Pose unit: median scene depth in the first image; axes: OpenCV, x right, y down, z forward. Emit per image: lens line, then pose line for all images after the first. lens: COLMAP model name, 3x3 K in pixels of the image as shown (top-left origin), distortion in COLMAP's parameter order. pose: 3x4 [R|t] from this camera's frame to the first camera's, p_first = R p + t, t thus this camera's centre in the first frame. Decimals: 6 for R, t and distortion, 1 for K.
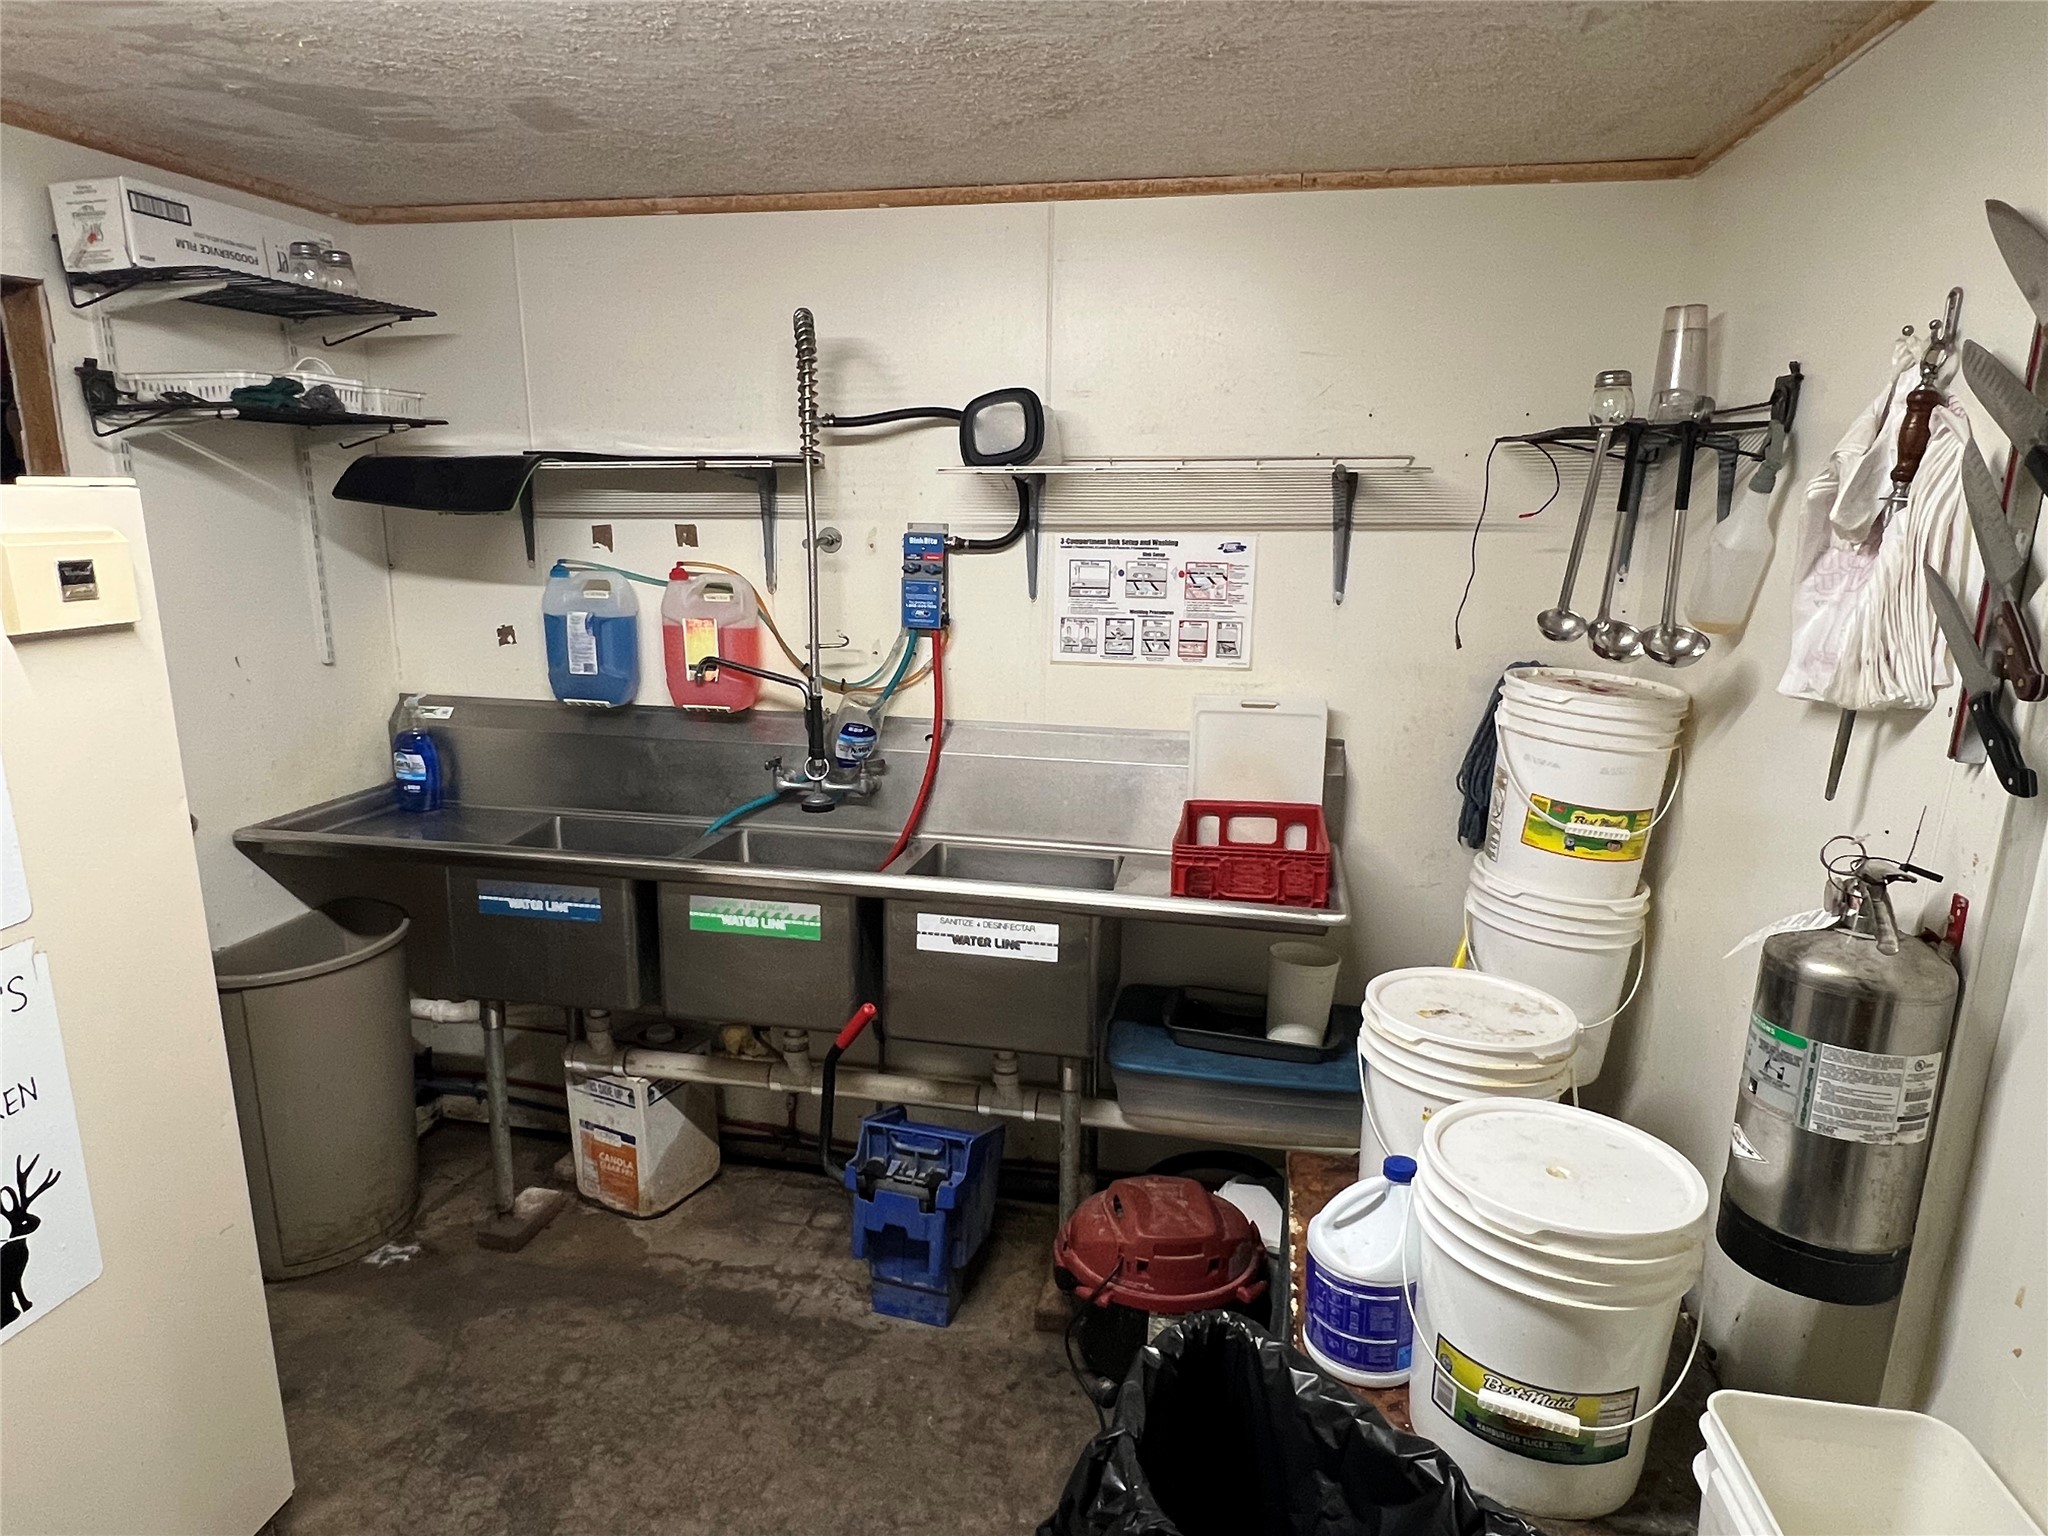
lens RADIAL K [[1222.6, 0, 1005.5], [0, 1222.6, 781.3], [0, 0, 1]] dist [-0.002705, 0.001665]
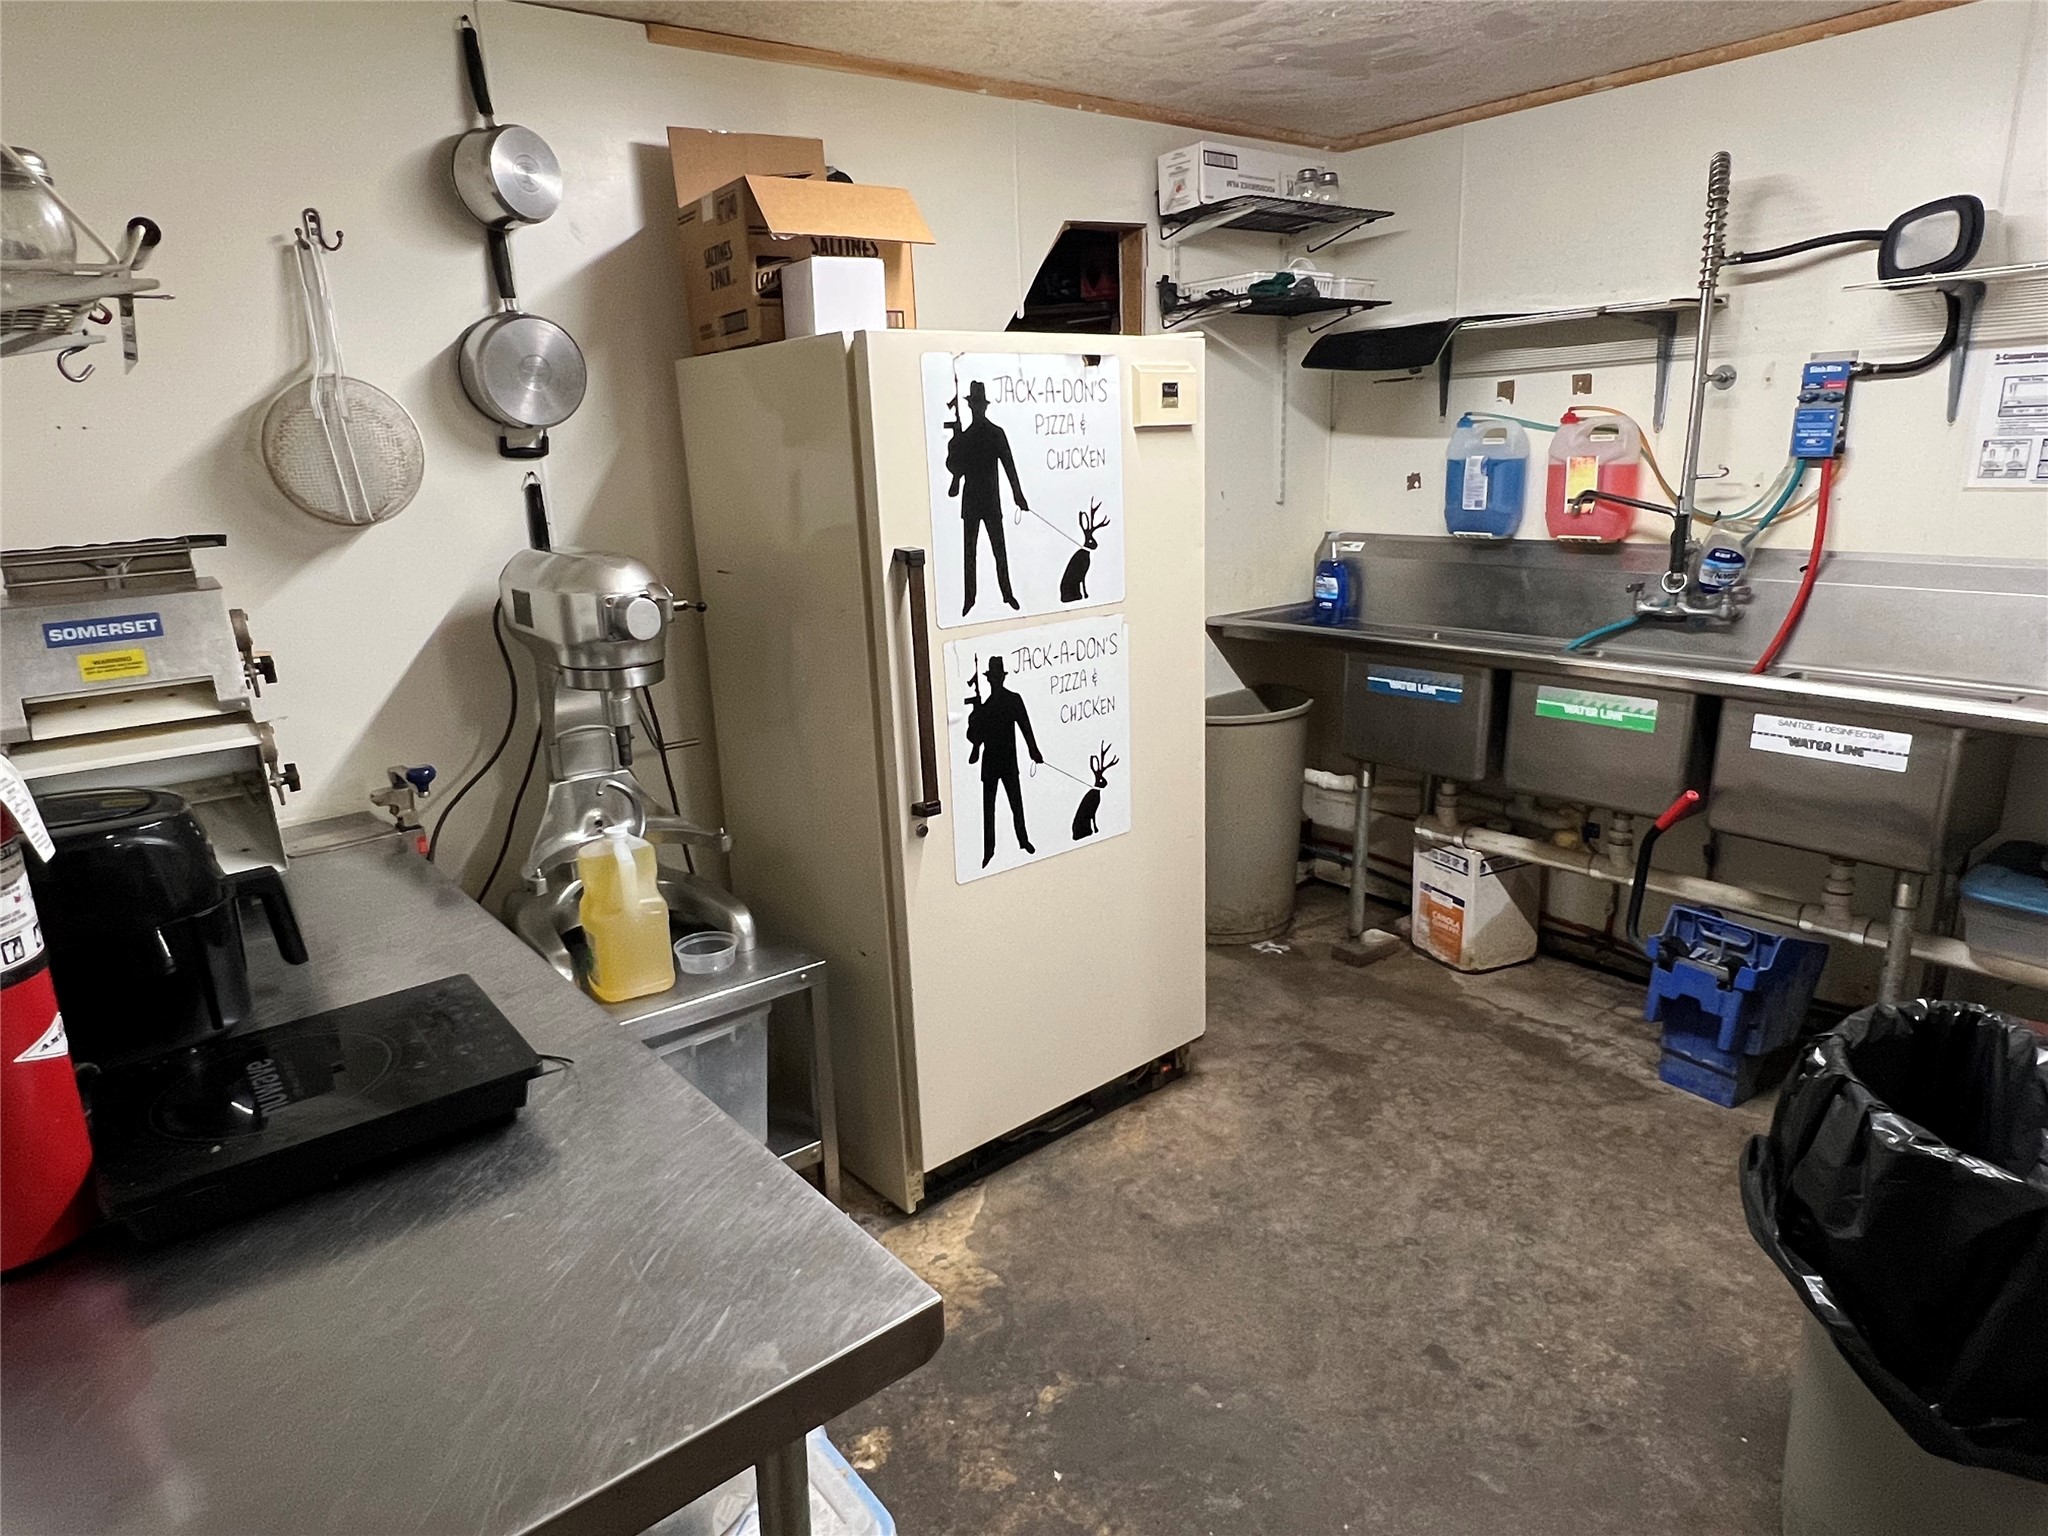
lens RADIAL K [[1222.6, 0, 1014.9], [0, 1222.6, 783.0], [0, 0, 1]] dist [-0.002705, 0.001665]
pose [[0.772768, 0.134780, -0.620213, 0.090586], [-0.101791, 0.990862, 0.088498, 0.127069], [0.626473, -0.005256, 0.779426, -0.226744]]
